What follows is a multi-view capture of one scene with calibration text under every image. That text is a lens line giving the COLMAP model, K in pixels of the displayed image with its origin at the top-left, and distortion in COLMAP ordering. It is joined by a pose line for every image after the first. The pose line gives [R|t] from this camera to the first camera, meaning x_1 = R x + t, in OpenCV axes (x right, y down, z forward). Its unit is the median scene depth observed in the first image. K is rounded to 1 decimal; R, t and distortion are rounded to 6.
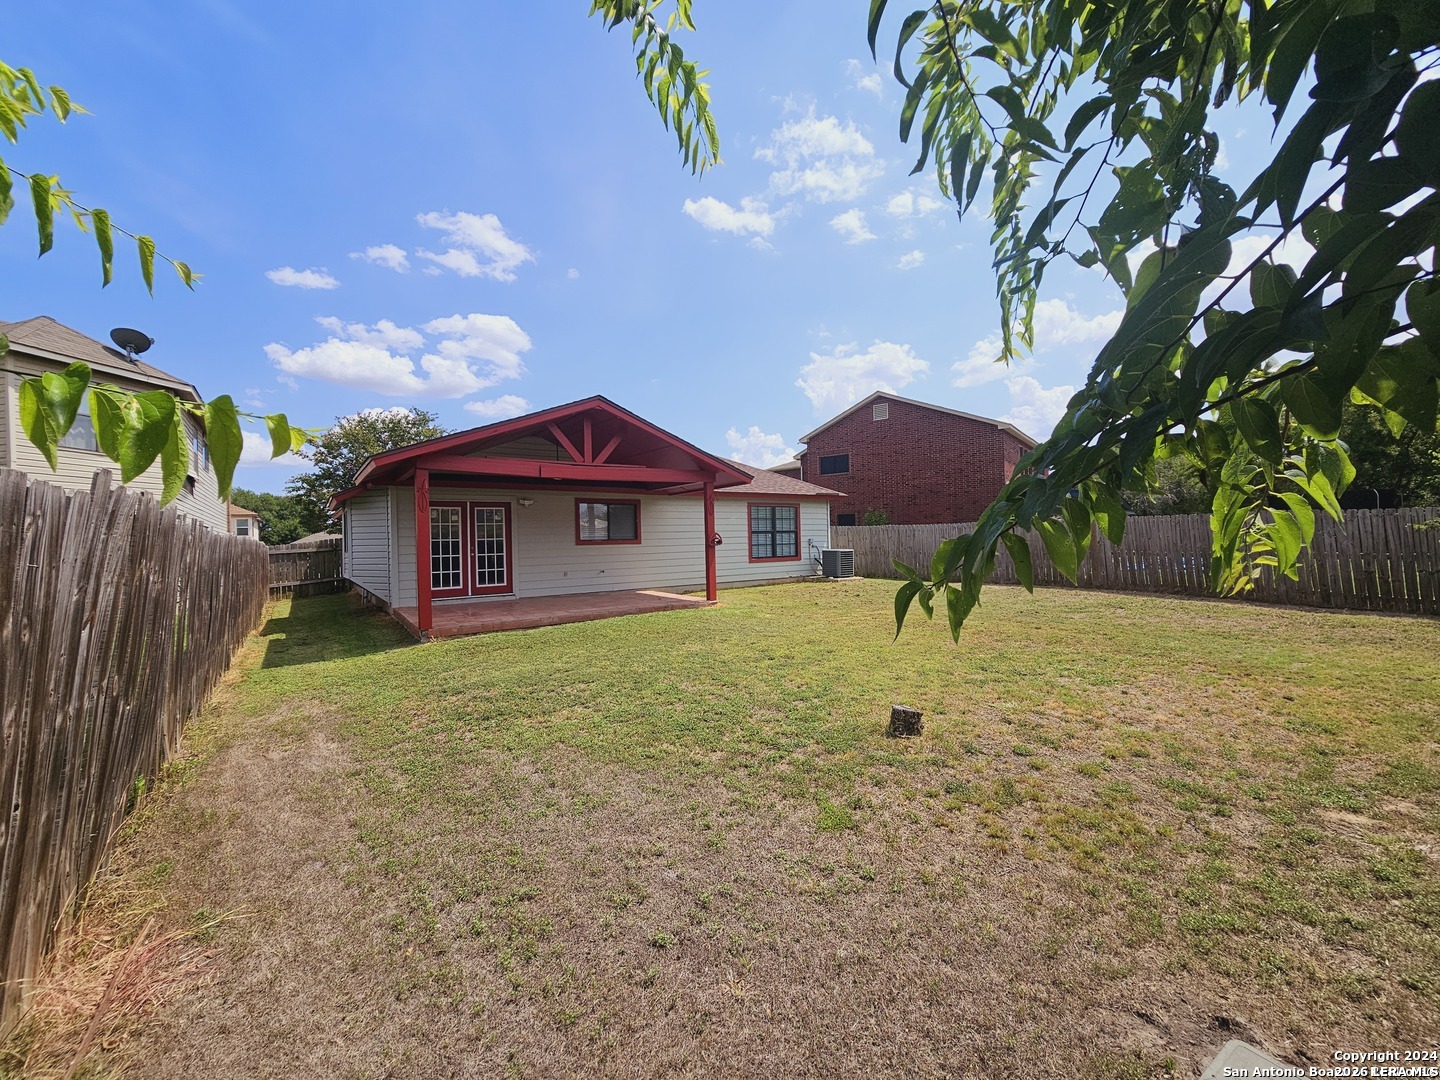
lens RADIAL K [[586.1, 0, 720.0], [0, 586.1, 540.0], [0, 0, 1]] dist [-0.011761, 0.006719]
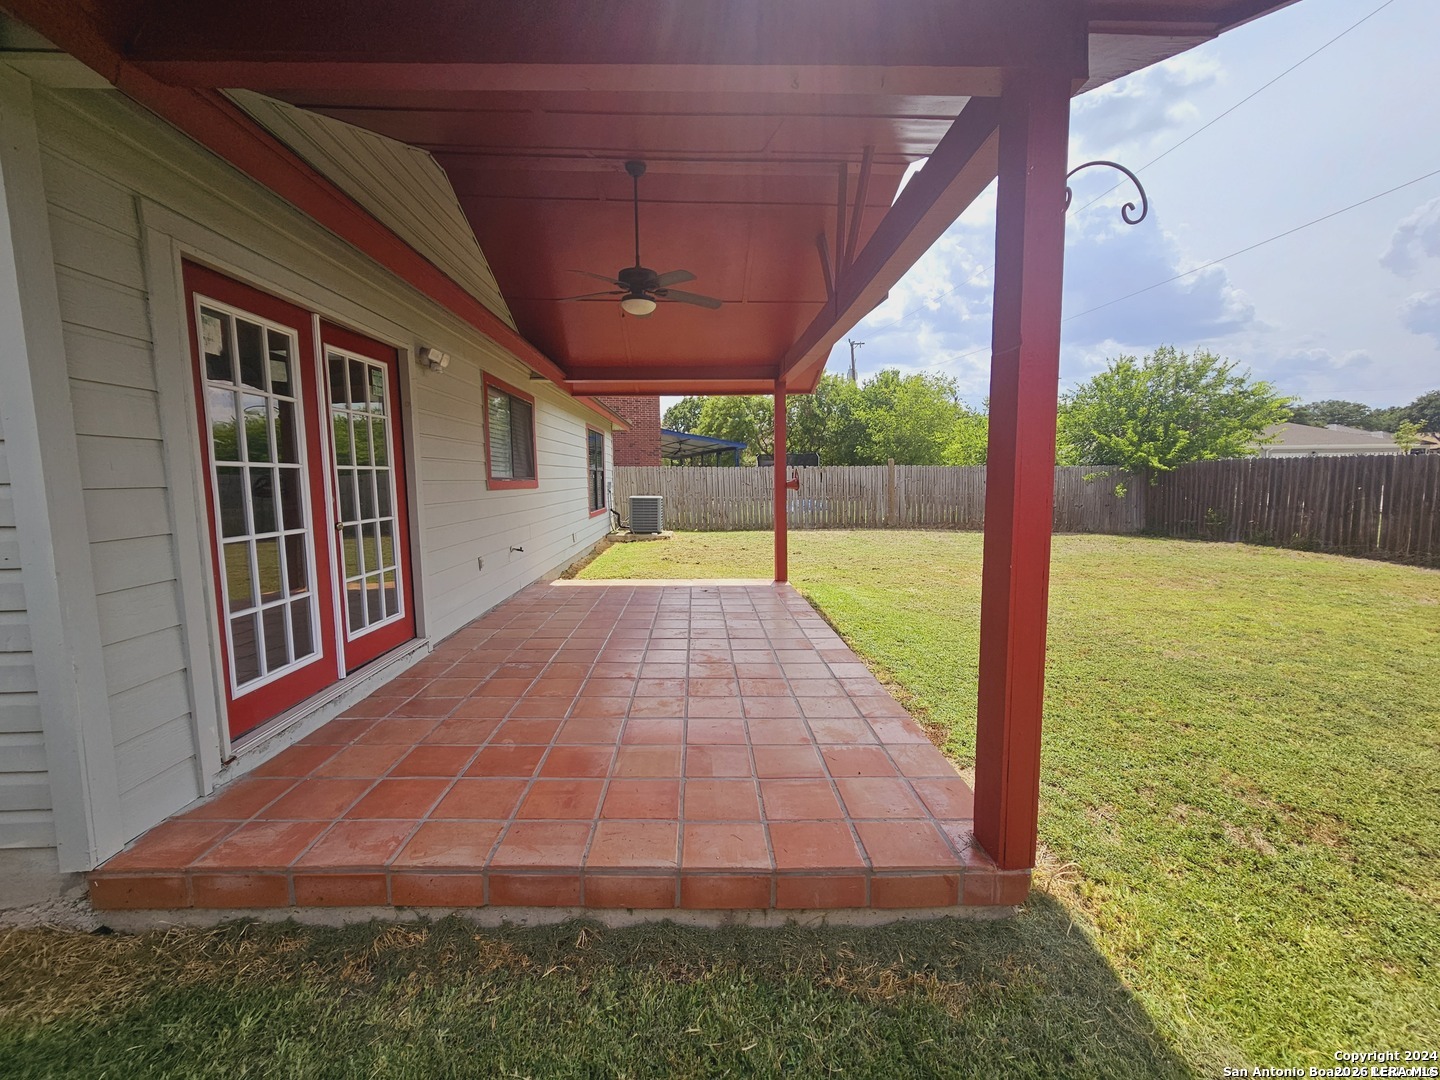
lens RADIAL K [[586.1, 0, 720.0], [0, 586.1, 540.0], [0, 0, 1]] dist [-0.011761, 0.006719]
pose [[0.595965, -0.069907, 0.799961, -0.415684], [0.001002, 0.996267, 0.086315, 0.007453], [-0.803009, -0.050640, 0.593811, 0.551414]]
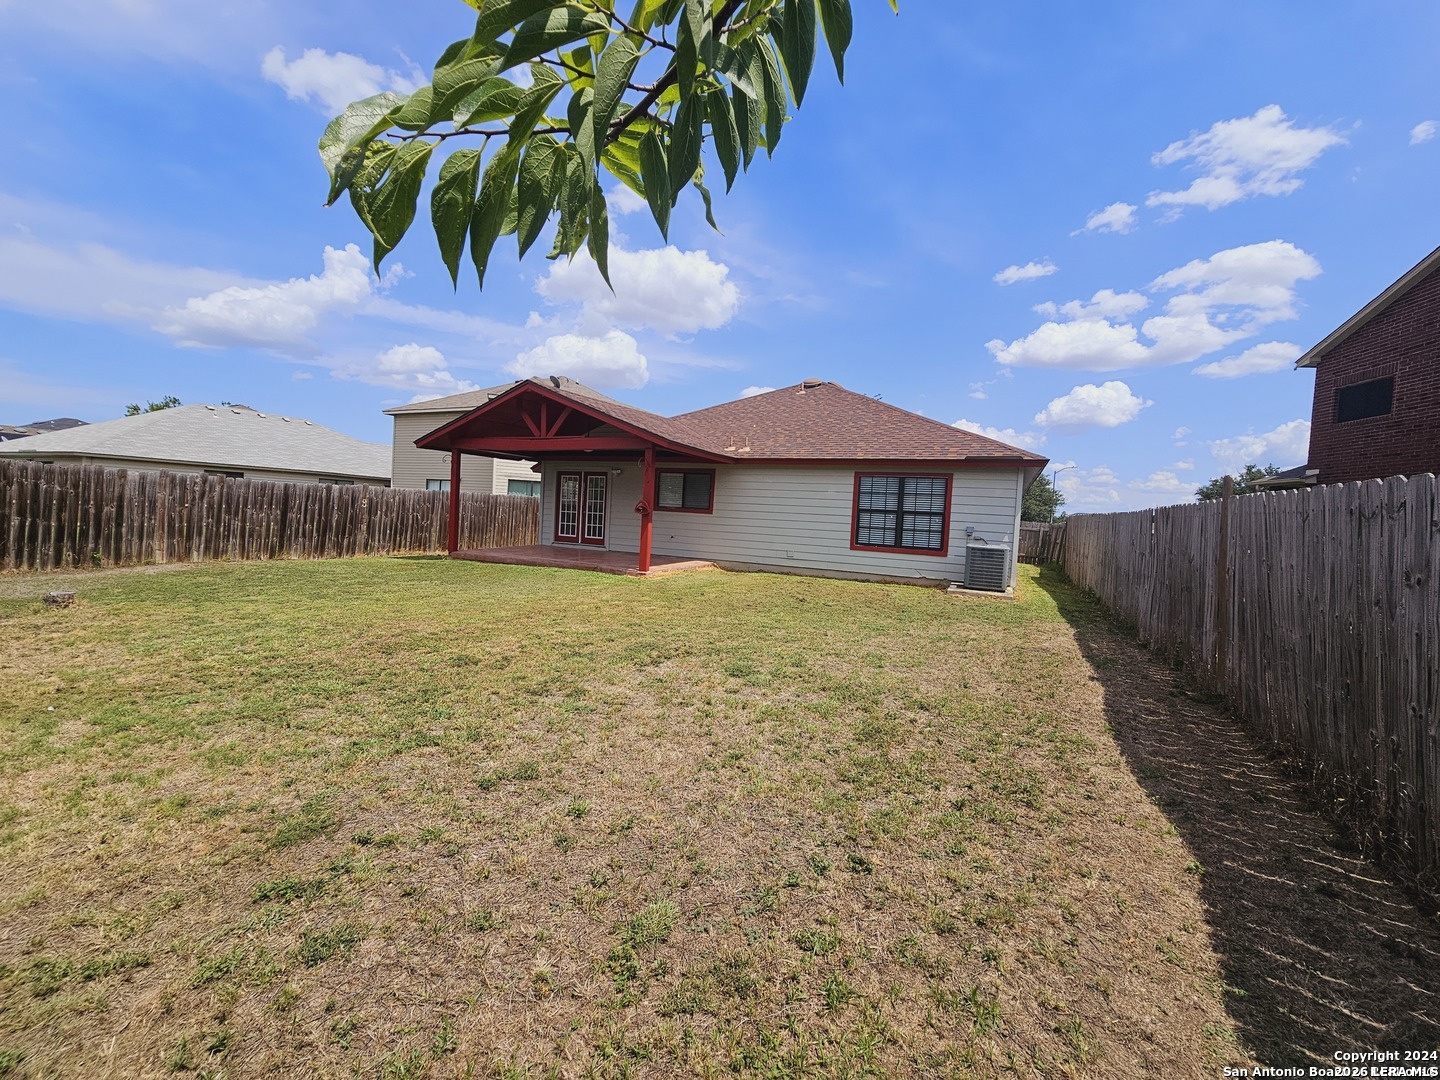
lens RADIAL K [[586.1, 0, 720.0], [0, 586.1, 540.0], [0, 0, 1]] dist [-0.011761, 0.006719]
pose [[0.485426, 0.090003, -0.869633, 0.674863], [-0.061324, 0.995742, 0.068823, -0.017185], [0.872125, 0.019921, 0.488878, 0.491948]]
